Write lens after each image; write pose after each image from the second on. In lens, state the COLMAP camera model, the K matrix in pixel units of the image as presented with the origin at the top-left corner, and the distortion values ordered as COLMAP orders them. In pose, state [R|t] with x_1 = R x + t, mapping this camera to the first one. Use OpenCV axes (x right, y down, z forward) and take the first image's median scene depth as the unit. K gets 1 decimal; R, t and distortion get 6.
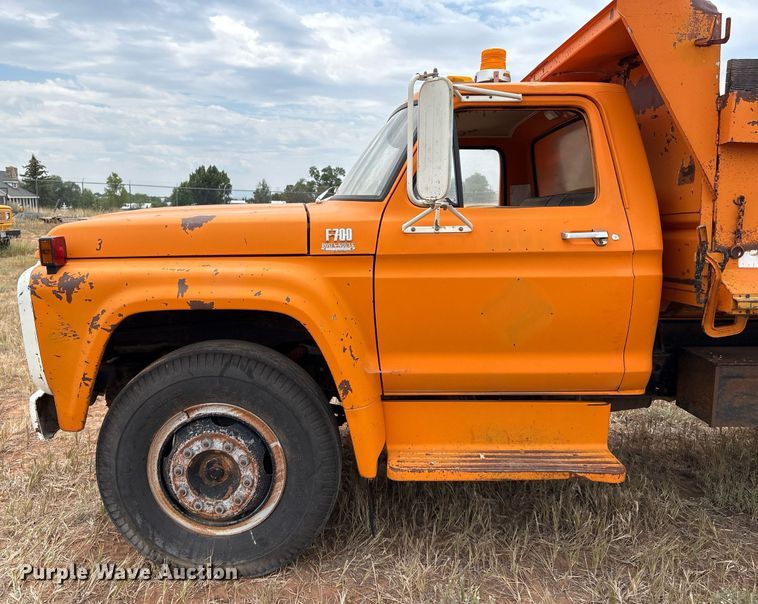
lens RADIAL K [[605.9, 0, 355.3], [0, 605.9, 297.5], [0, 0, 1]] dist [0.065872, -0.067078]
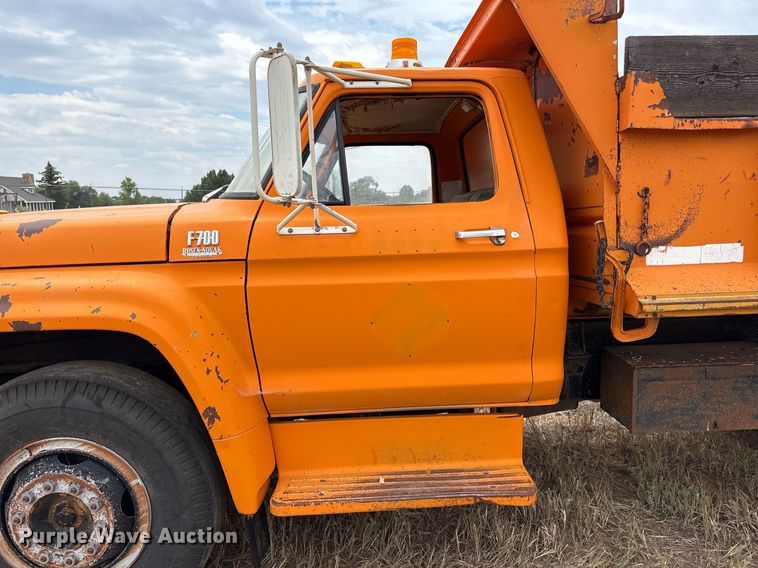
lens RADIAL K [[557.3, 0, 379.8], [0, 557.3, 280.3], [0, 0, 1]] dist [0.042419, -0.030830]
pose [[0.998608, -0.024975, 0.046453, 0.185242], [0.025605, 0.999587, -0.013024, -0.025979], [-0.046109, 0.014195, 0.998836, 0.181833]]
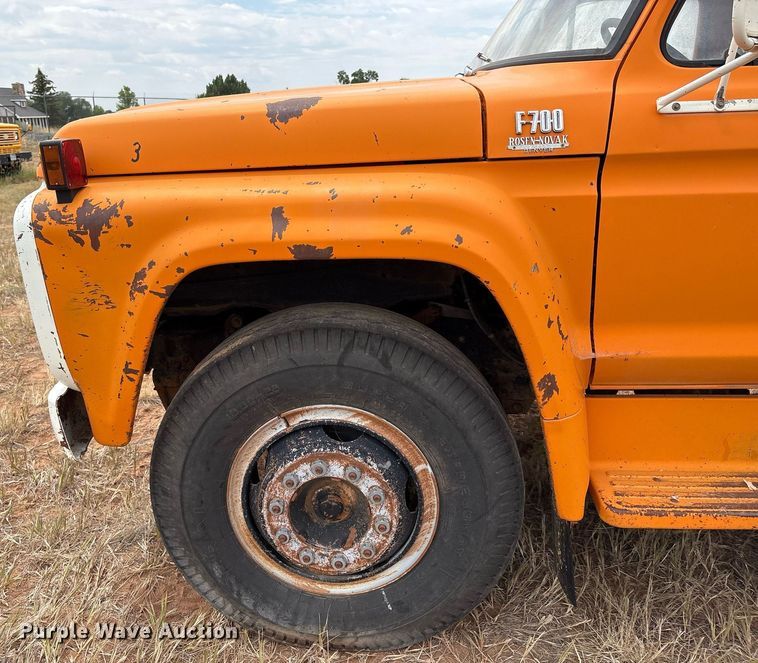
lens RADIAL K [[658.1, 0, 332.9], [0, 658.1, 315.3], [0, 0, 1]] dist [0.071307, -0.075766]
pose [[0.996083, -0.006131, -0.088213, -0.163909], [0.018527, 0.989922, 0.140399, -0.014622], [0.086463, -0.141483, 0.986157, 0.337932]]
